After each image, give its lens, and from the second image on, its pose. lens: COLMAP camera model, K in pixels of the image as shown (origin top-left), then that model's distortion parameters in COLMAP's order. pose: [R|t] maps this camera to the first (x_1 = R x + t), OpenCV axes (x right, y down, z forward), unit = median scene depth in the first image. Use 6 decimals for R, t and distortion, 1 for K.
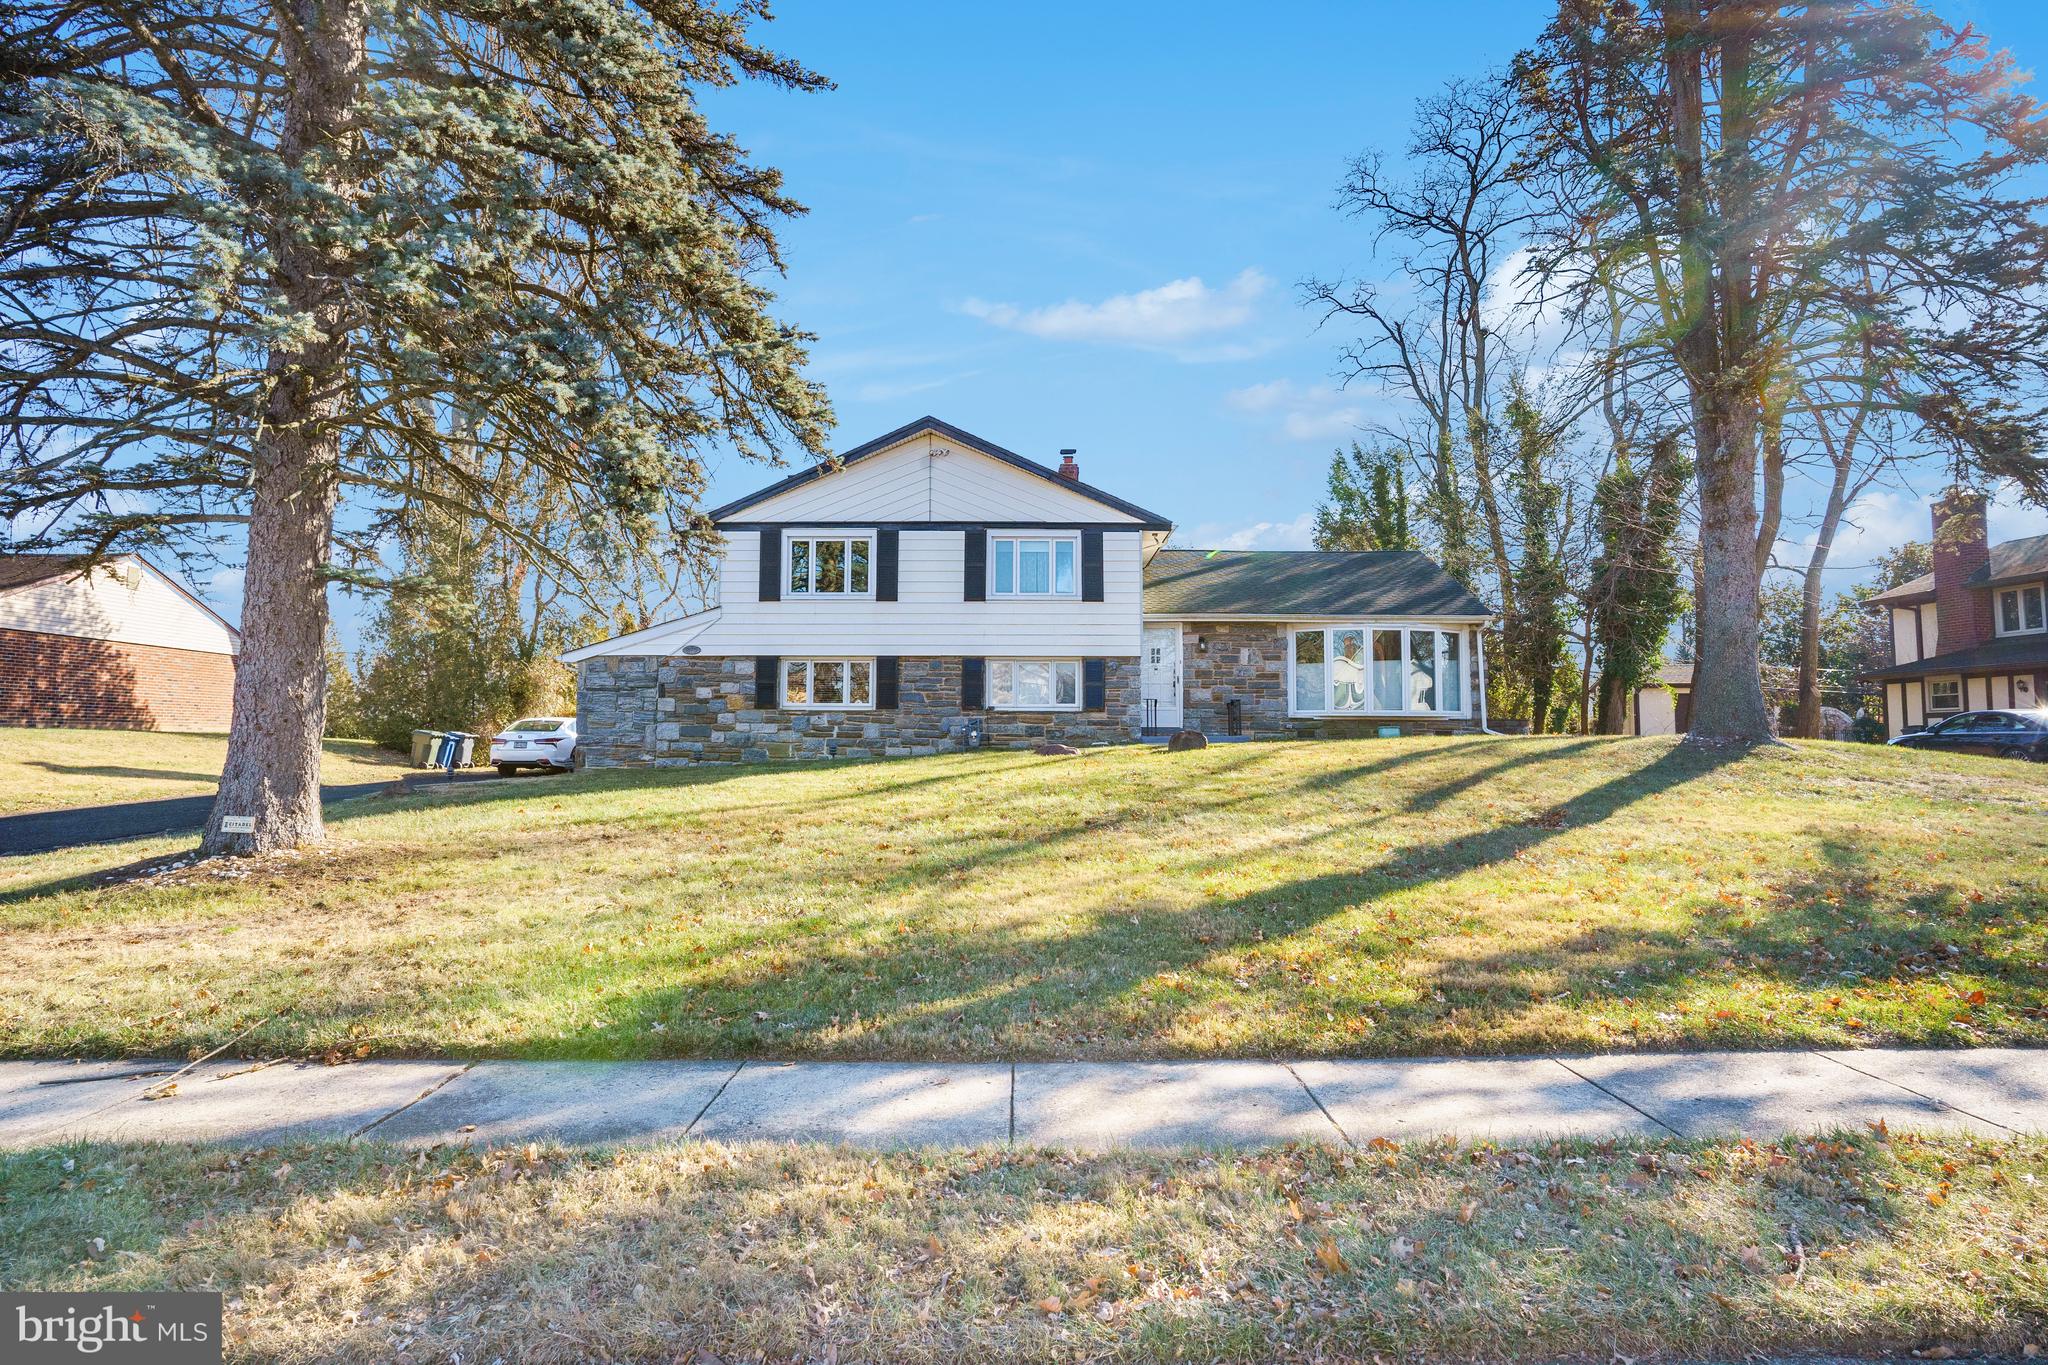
lens RADIAL K [[1089.4, 0, 1024.0], [0, 1089.4, 682.5], [0, 0, 1]] dist [-0.082608, 0.062818]
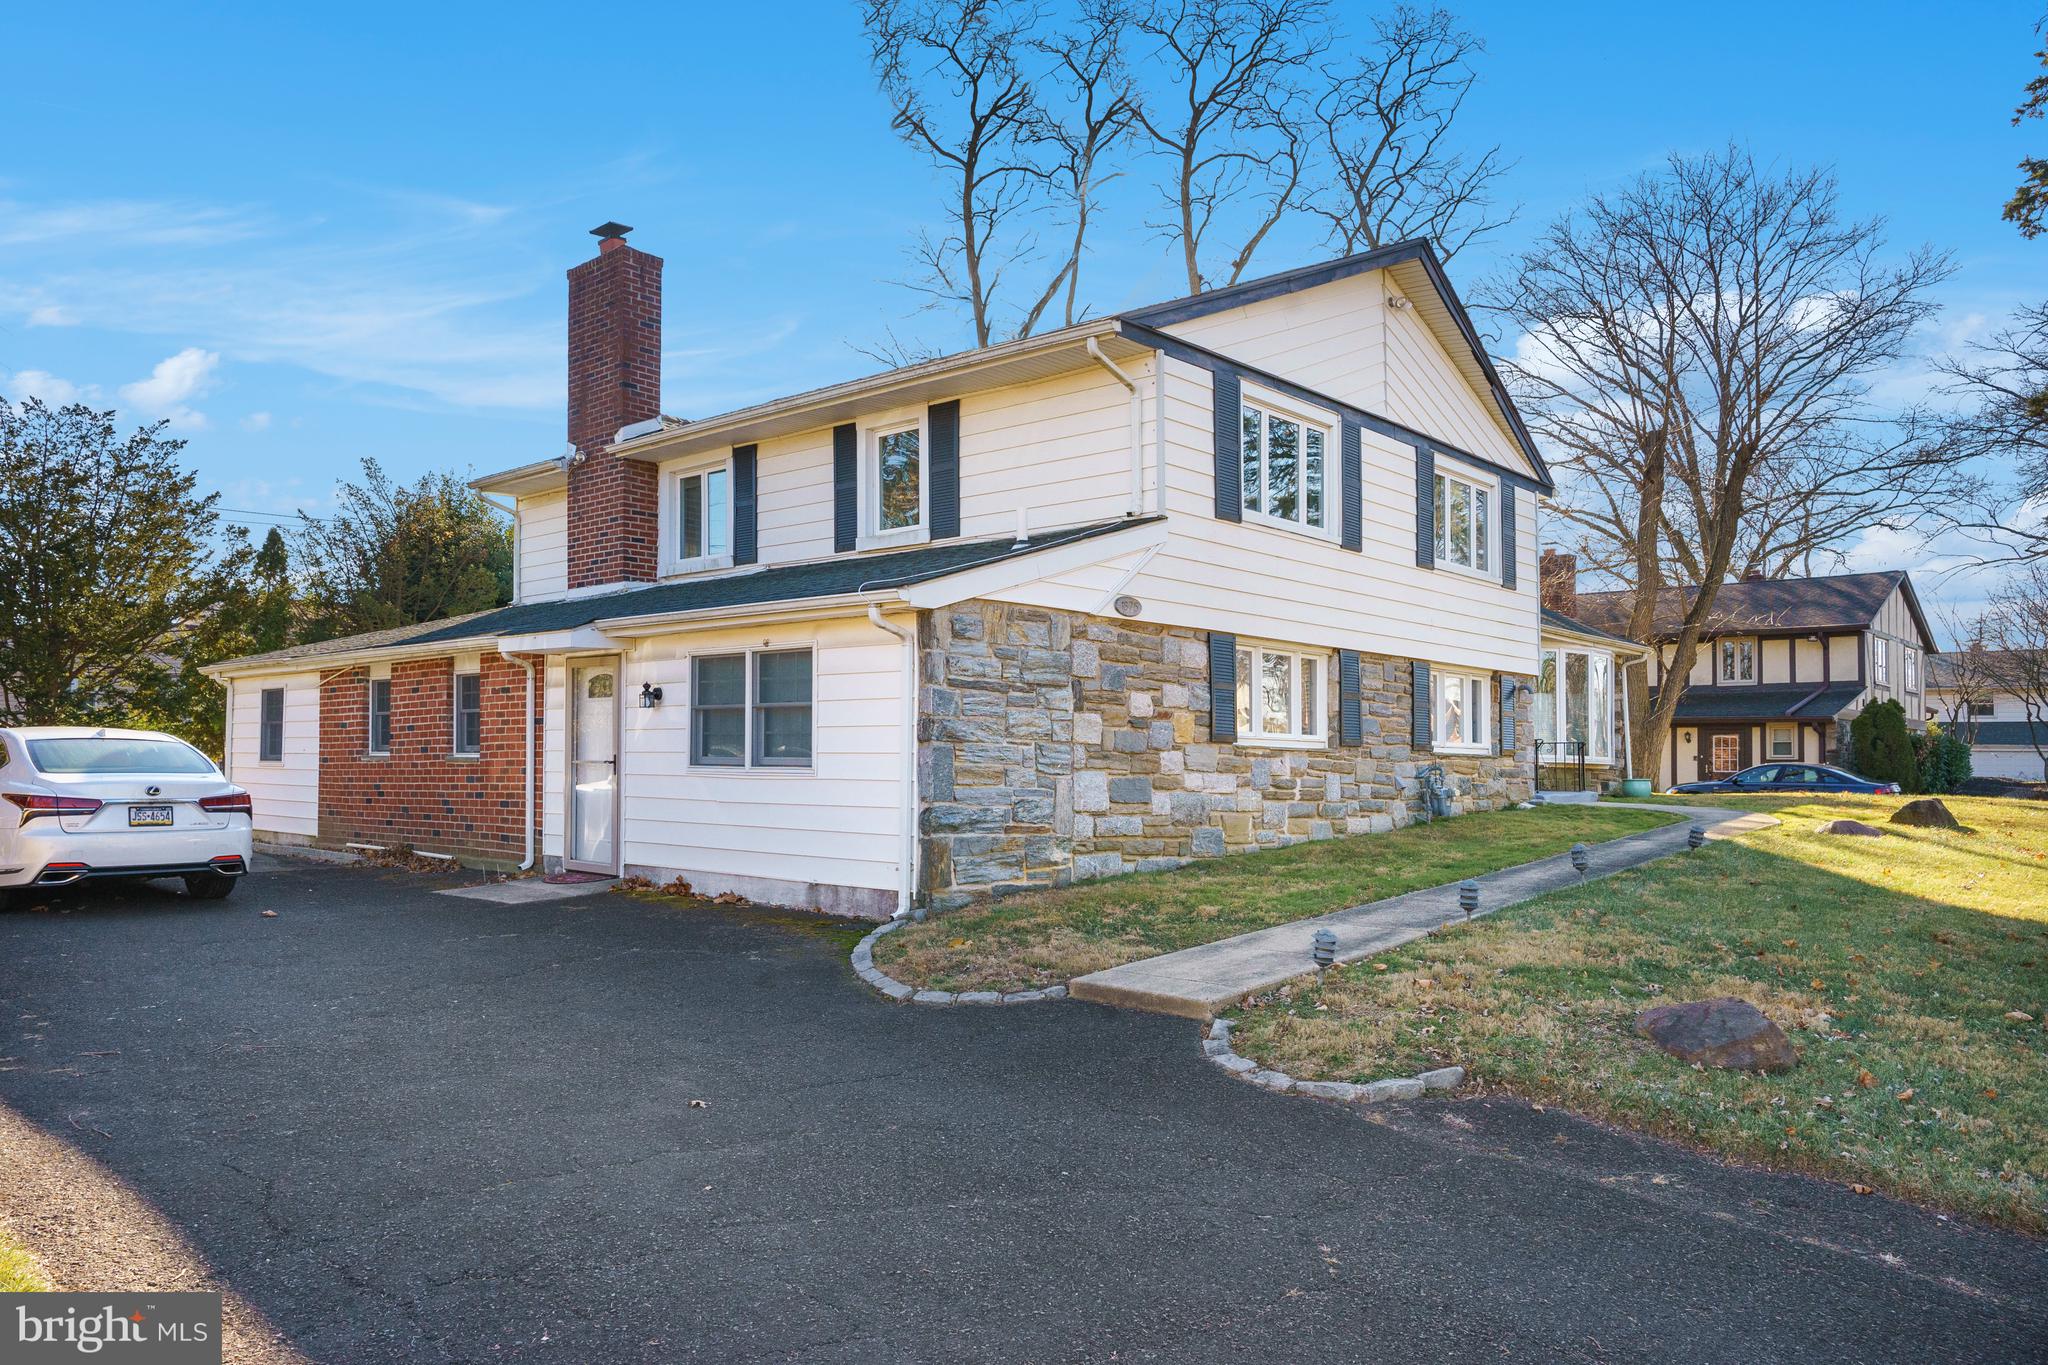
lens RADIAL K [[1417.7, 0, 1024.0], [0, 1417.7, 682.5], [0, 0, 1]] dist [-0.011894, 0.002561]
pose [[0.674359, 0.050668, 0.736663, -0.750620], [-0.052652, 0.998403, -0.020472, 0.014797], [-0.736524, -0.024981, 0.675950, 0.630687]]
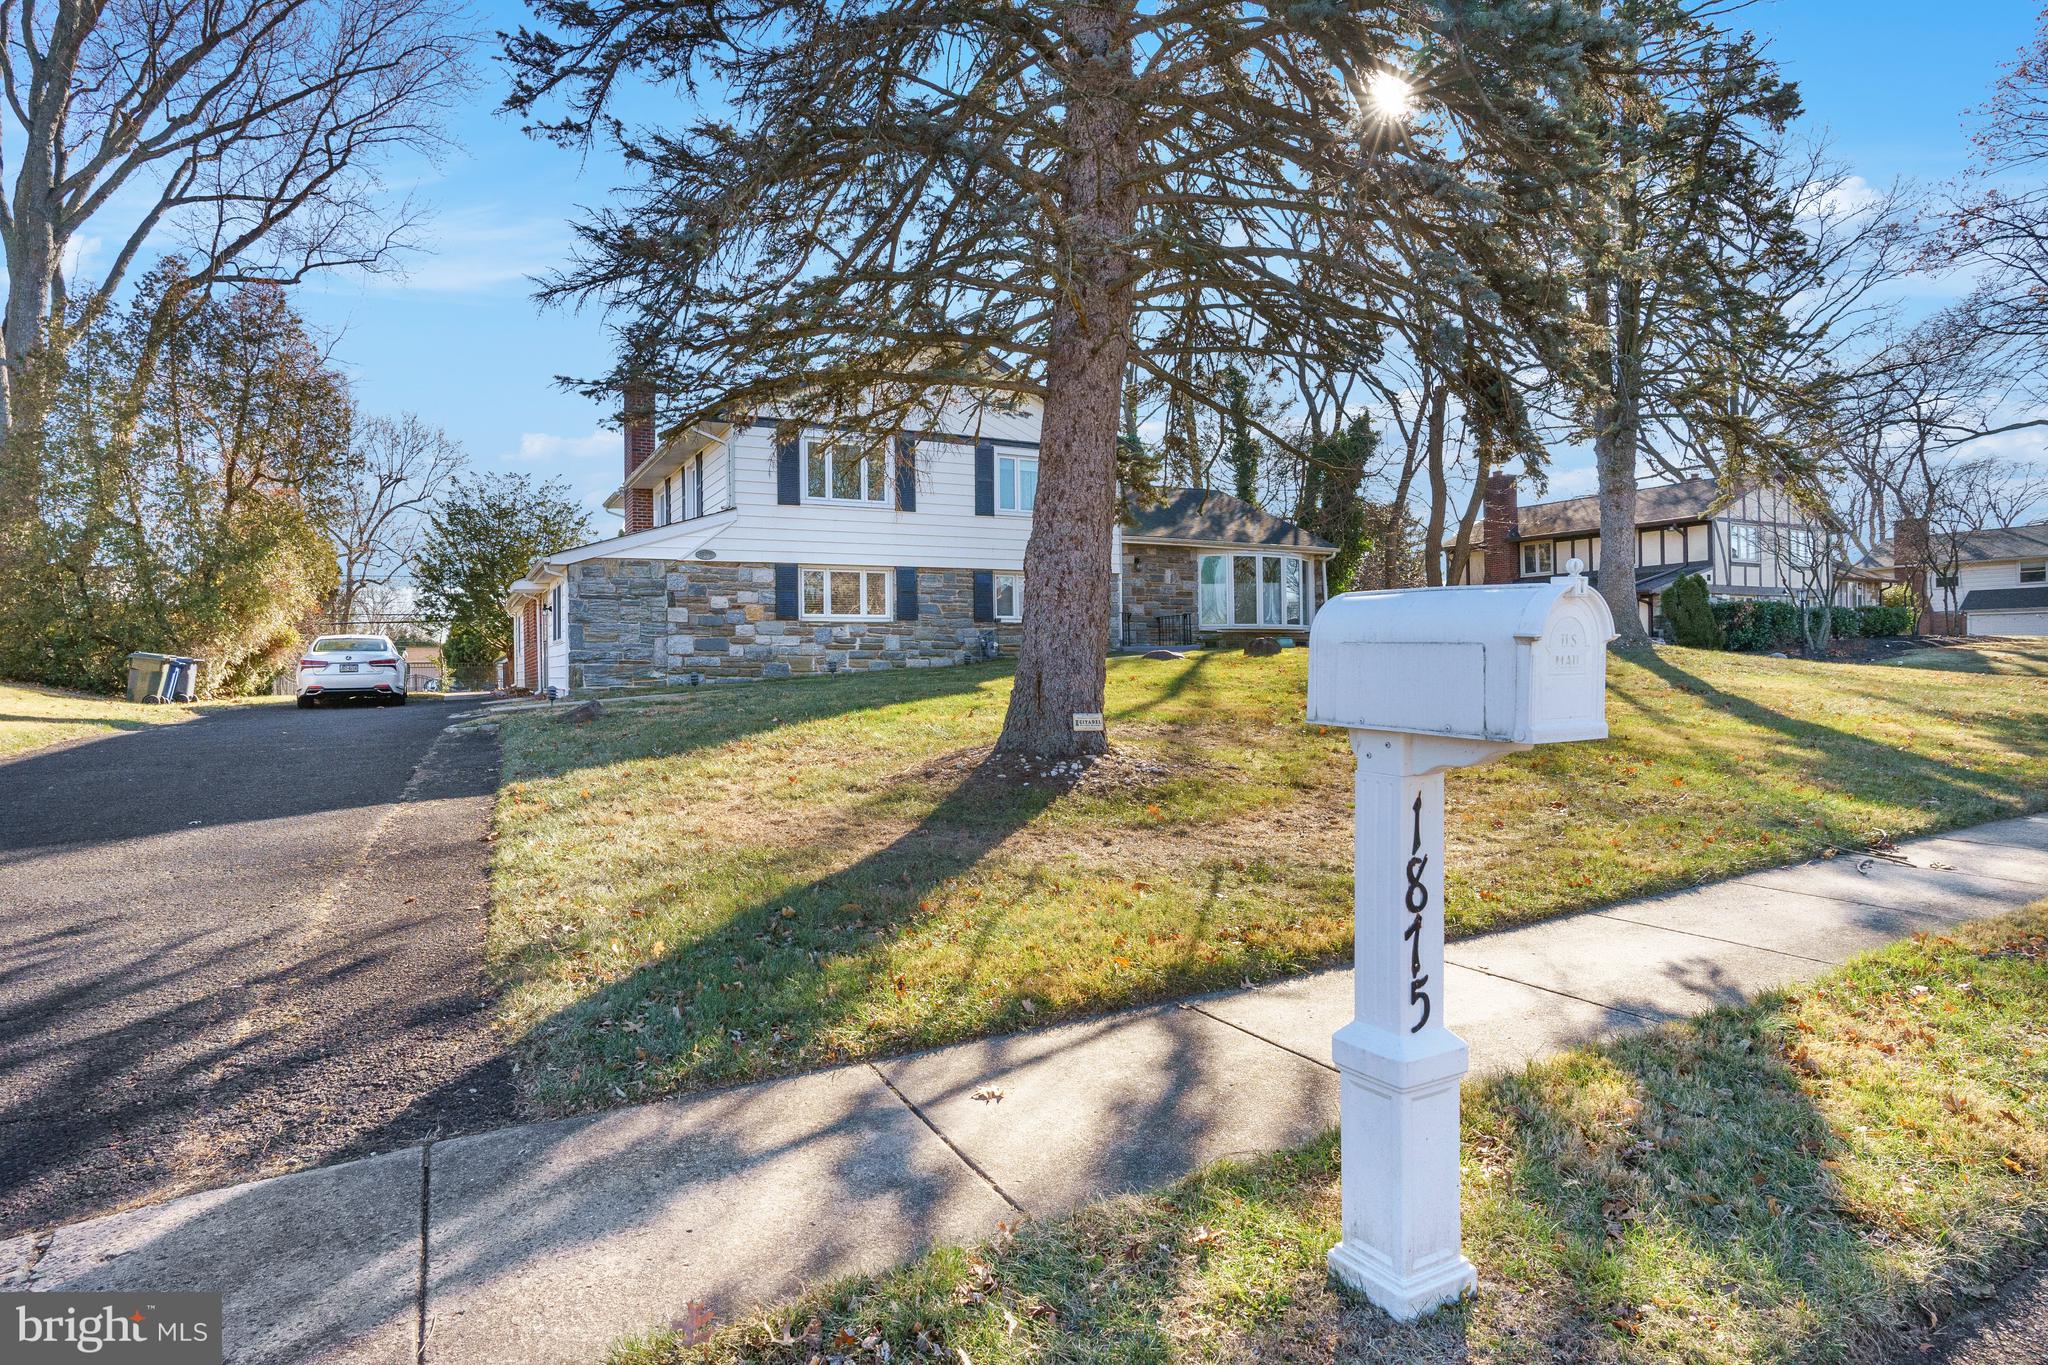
lens RADIAL K [[1089.4, 0, 1024.0], [0, 1089.4, 682.5], [0, 0, 1]] dist [-0.082608, 0.062818]
pose [[0.879718, -0.022546, 0.474961, -0.497875], [-0.009594, 0.997830, 0.065136, 0.014933], [-0.475399, -0.061858, 0.877593, 0.071878]]
